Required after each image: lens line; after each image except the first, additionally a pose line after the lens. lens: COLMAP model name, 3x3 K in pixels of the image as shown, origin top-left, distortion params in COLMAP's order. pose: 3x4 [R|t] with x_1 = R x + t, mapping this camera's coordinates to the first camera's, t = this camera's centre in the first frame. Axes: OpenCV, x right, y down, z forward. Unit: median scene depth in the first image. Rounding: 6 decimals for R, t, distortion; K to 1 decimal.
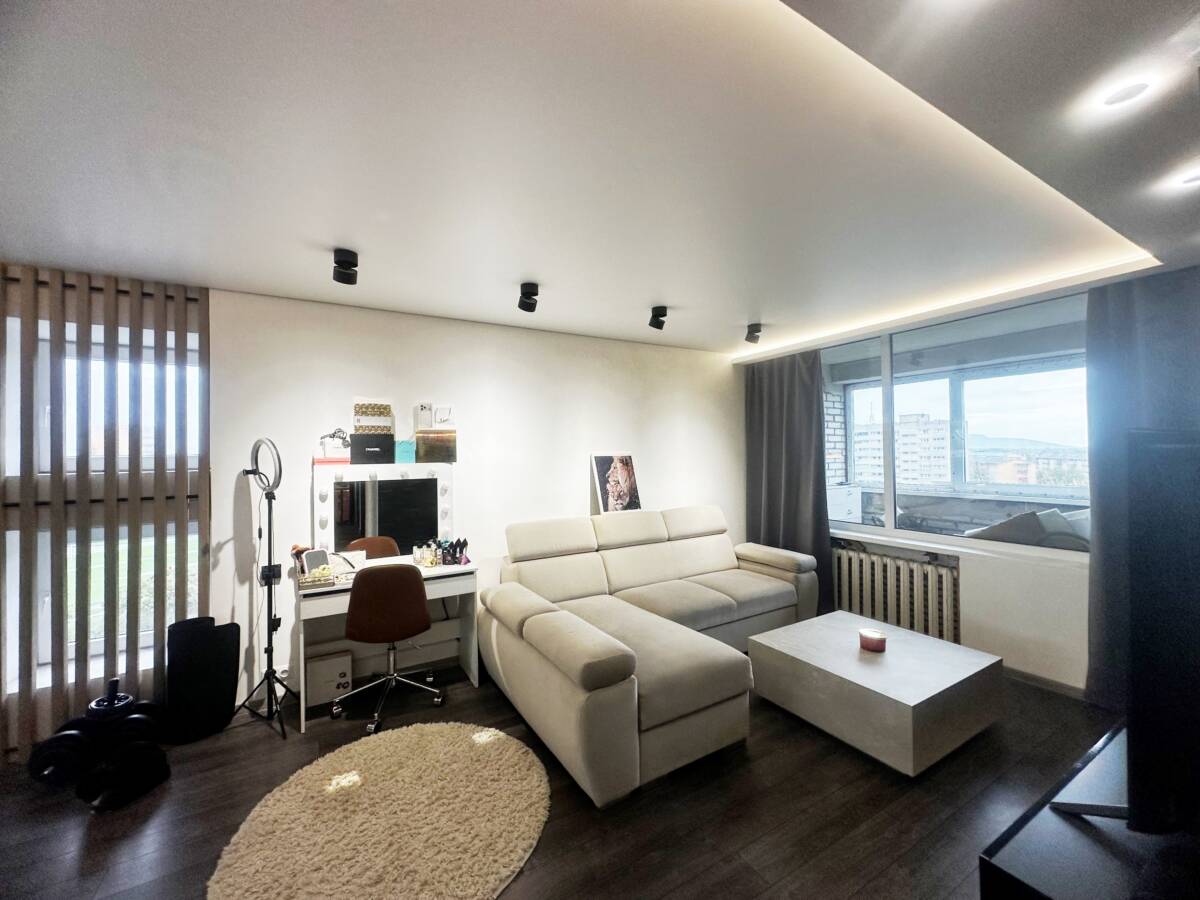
lens RADIAL K [[479.9, 0, 600.5], [0, 479.9, 449.4], [0, 0, 1]] dist [-0.001462, 0.000721]
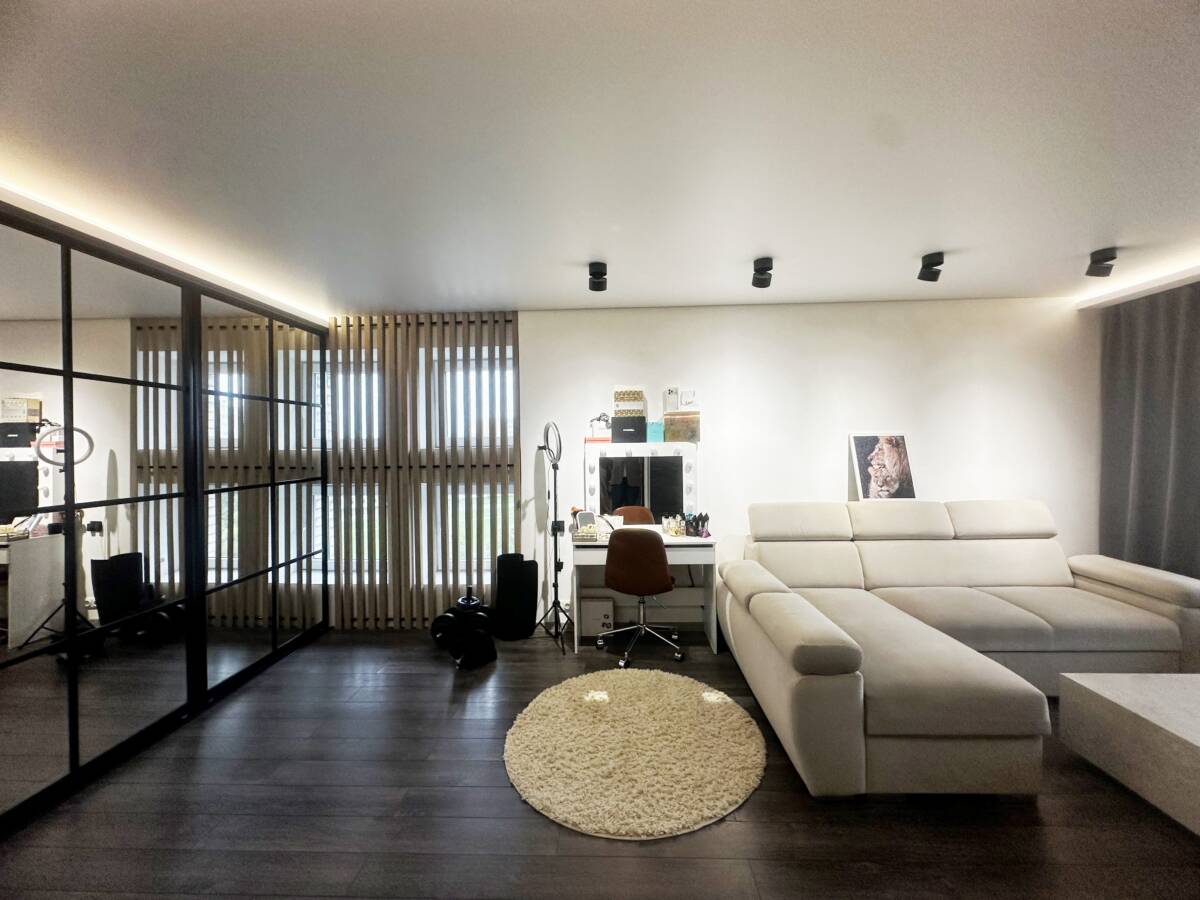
lens RADIAL K [[479.9, 0, 601.9], [0, 479.9, 449.5], [0, 0, 1]] dist [-0.001462, 0.000721]
pose [[0.842559, 0.011051, -0.538490, 0.104556], [0.006898, 0.999486, 0.031304, 0.010937], [0.538559, -0.030090, 0.842050, -0.014813]]
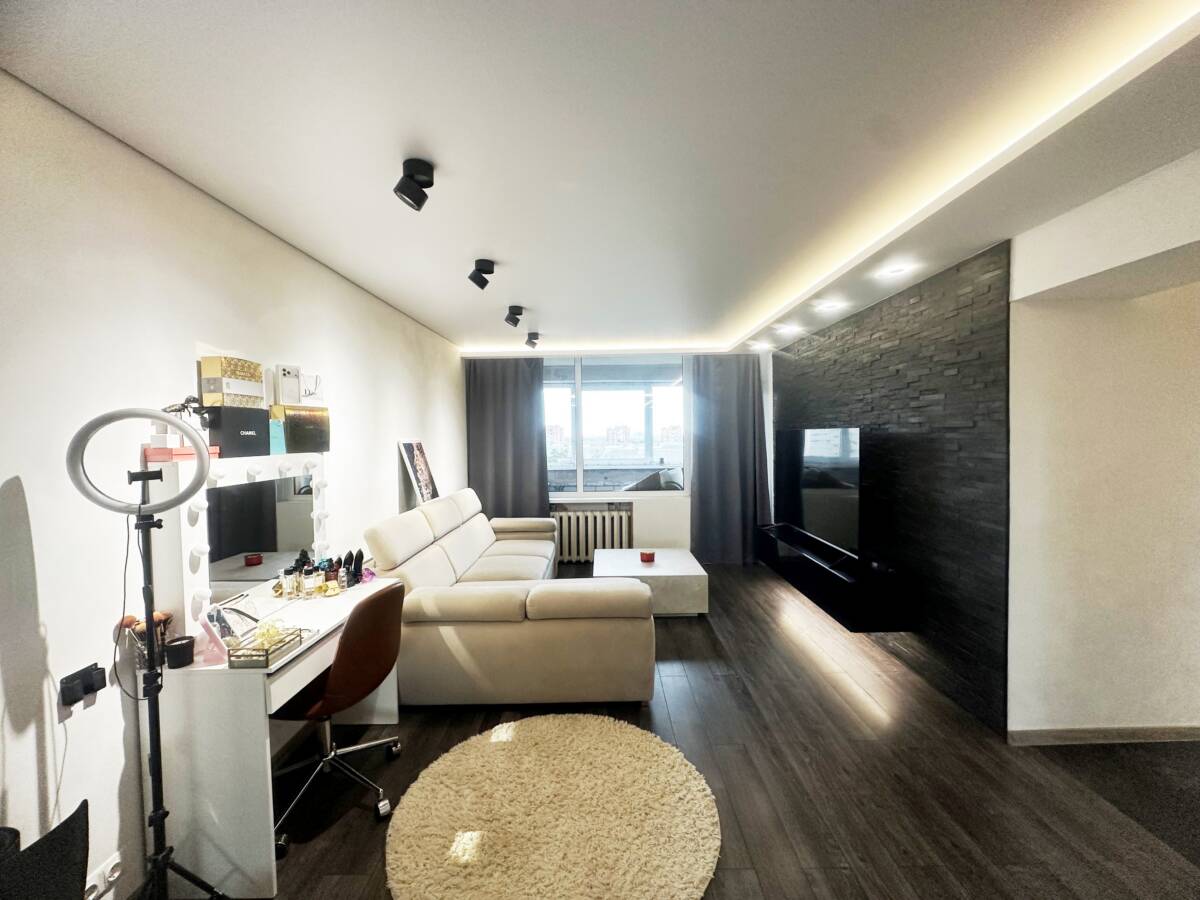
lens RADIAL K [[479.9, 0, 595.6], [0, 479.9, 450.8], [0, 0, 1]] dist [-0.001462, 0.000721]
pose [[0.515195, -0.021772, 0.856796, -0.839874], [-0.000581, 0.999668, 0.025751, 0.007515], [-0.857073, -0.013765, 0.515012, 0.312627]]
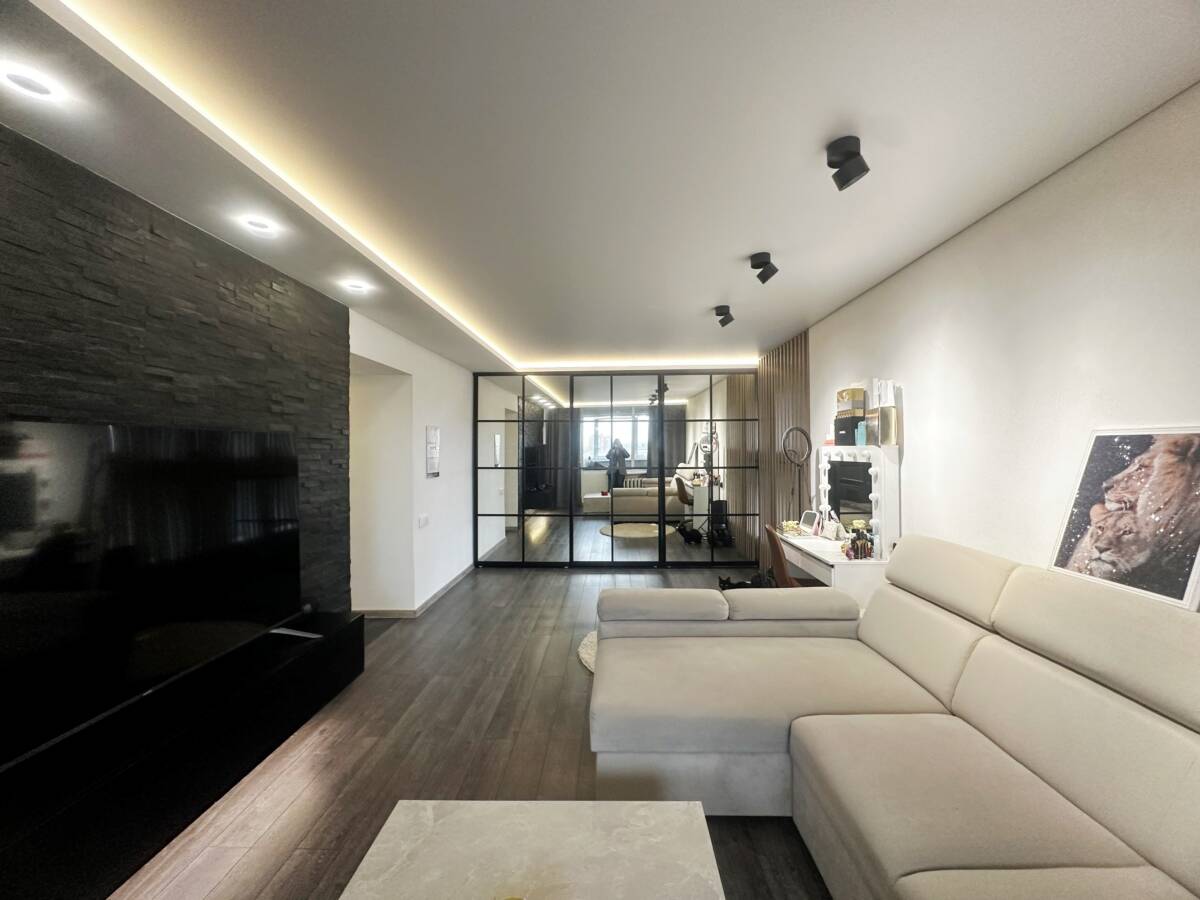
lens RADIAL K [[479.9, 0, 598.3], [0, 479.9, 447.3], [0, 0, 1]] dist [-0.001462, 0.000721]
pose [[-0.543082, 0.019211, -0.839460, 0.802338], [0.027114, 0.999618, 0.005335, 0.014860], [0.839241, -0.019864, -0.543396, 1.217405]]
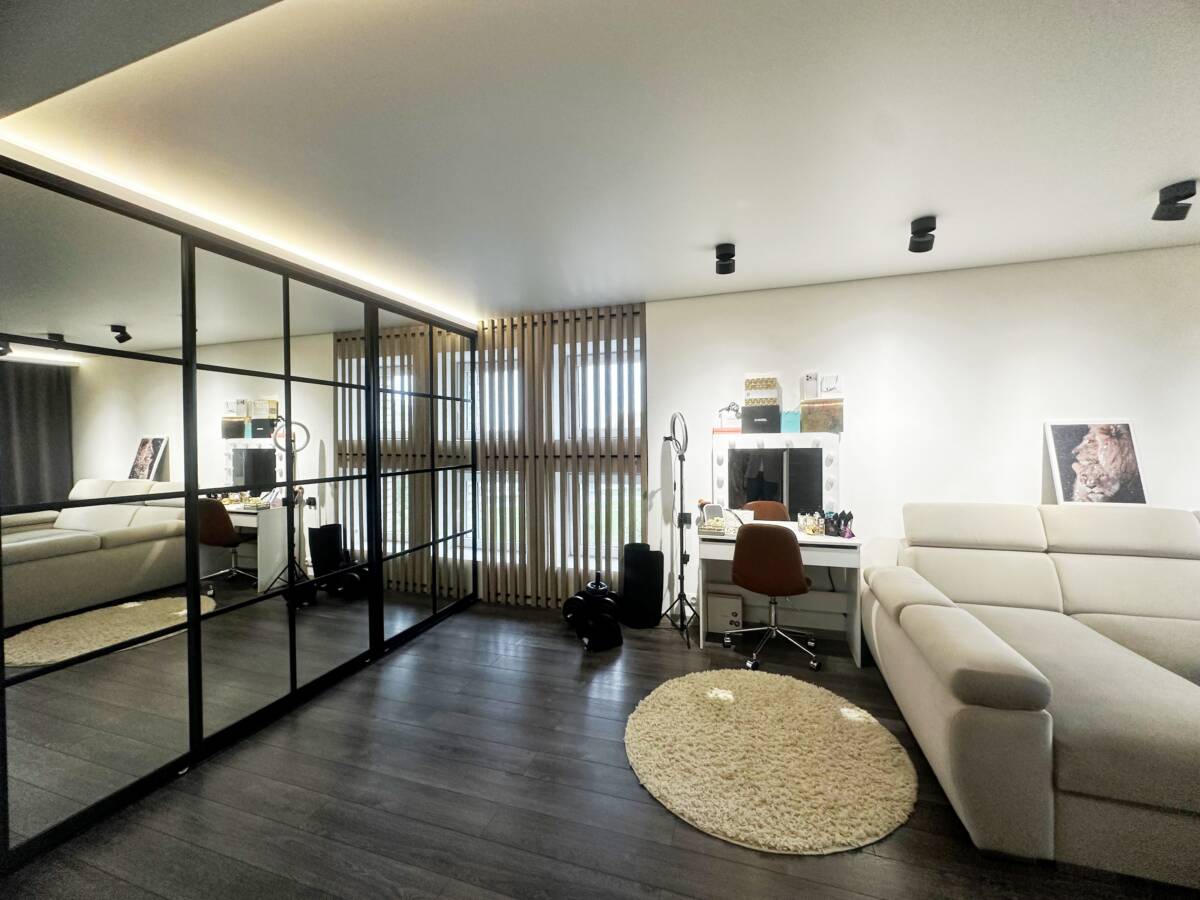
lens RADIAL K [[479.9, 0, 602.4], [0, 479.9, 449.7], [0, 0, 1]] dist [-0.001462, 0.000721]
pose [[0.661984, 0.023523, -0.749149, 0.117292], [0.011815, 0.999056, 0.041810, 0.019044], [0.749425, -0.036528, 0.661081, 0.003882]]
